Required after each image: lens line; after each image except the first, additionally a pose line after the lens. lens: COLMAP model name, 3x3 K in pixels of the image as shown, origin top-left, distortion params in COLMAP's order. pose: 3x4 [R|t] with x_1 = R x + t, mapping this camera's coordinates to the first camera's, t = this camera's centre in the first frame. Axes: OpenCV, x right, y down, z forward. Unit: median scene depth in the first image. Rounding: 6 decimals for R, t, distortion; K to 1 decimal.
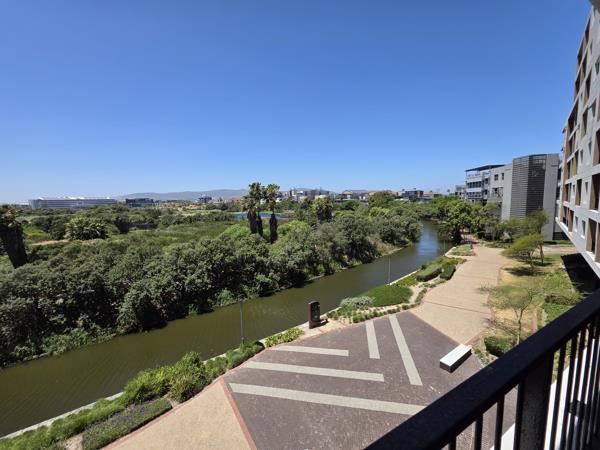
lens RADIAL K [[240.6, 0, 298.4], [0, 240.6, 222.7], [0, 0, 1]] dist [0.002315, -0.000079]
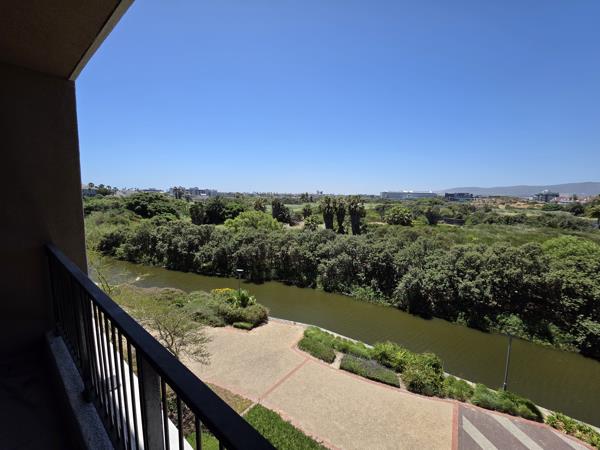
lens RADIAL K [[240.6, 0, 298.4], [0, 240.6, 222.7], [0, 0, 1]] dist [0.002315, -0.000079]
pose [[0.383972, 0.139239, -0.912786, 0.099678], [-0.117875, 0.987868, 0.101107, -0.011895], [0.915790, 0.068773, 0.395726, 0.052480]]
